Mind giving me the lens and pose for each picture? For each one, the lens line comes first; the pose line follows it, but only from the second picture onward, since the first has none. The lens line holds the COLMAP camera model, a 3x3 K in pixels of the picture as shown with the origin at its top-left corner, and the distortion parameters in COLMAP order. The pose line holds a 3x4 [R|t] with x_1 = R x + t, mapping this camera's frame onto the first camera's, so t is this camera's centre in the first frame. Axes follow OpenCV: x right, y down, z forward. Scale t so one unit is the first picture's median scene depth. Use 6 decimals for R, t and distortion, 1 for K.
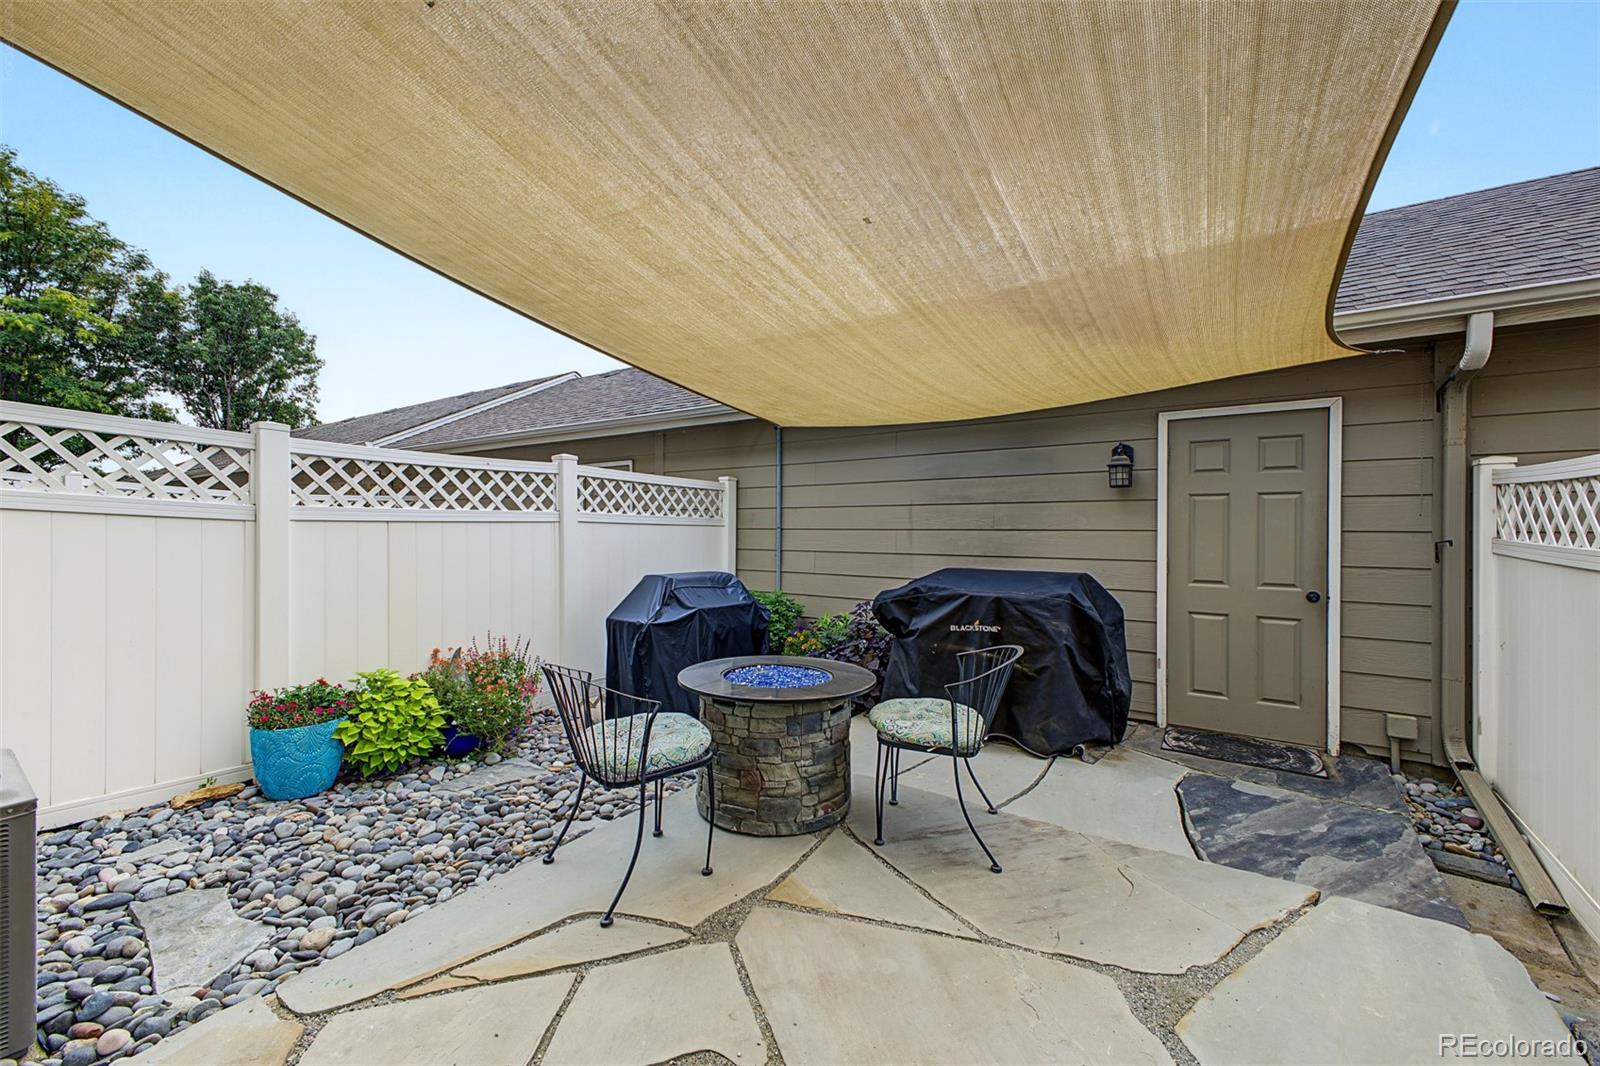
lens RADIAL K [[636.5, 0, 800.0], [0, 636.5, 533.0], [0, 0, 1]] dist [-0.001198, -0.000336]
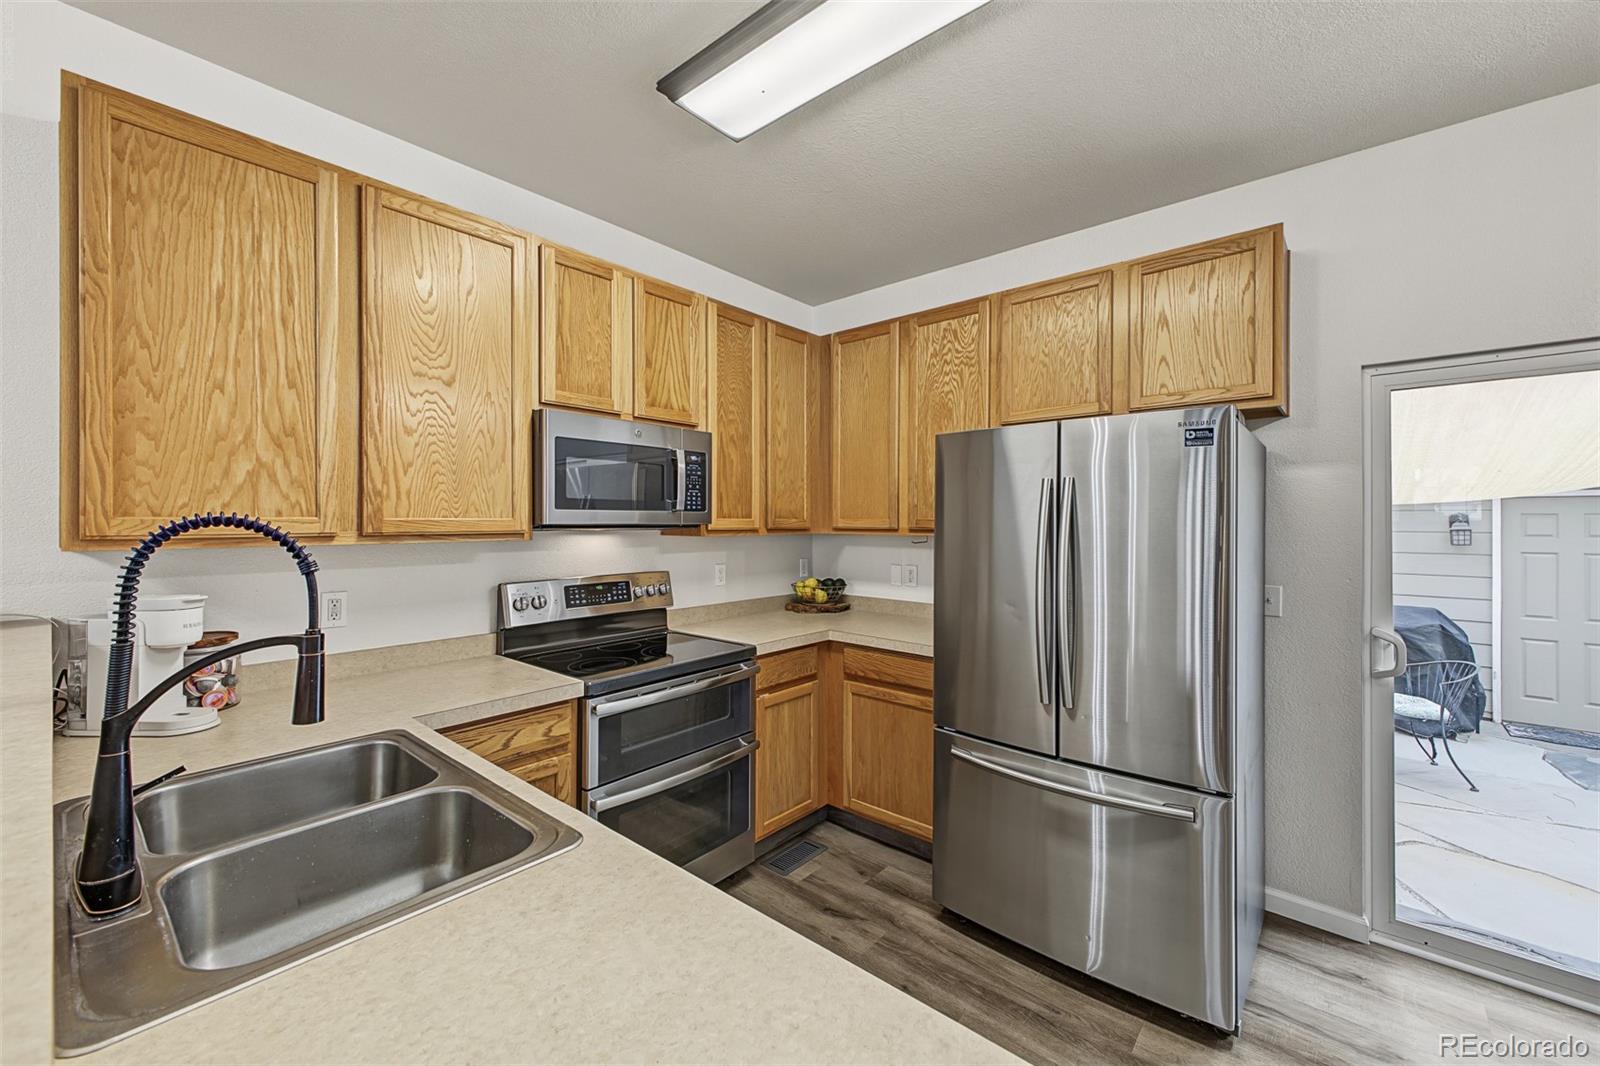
lens RADIAL K [[636.5, 0, 800.0], [0, 636.5, 533.0], [0, 0, 1]] dist [-0.001198, -0.000336]
pose [[0.991712, 0.006384, -0.128326, -0.755906], [-0.007044, 0.999964, -0.004686, -0.085899], [0.128291, 0.005551, 0.991721, -0.555286]]
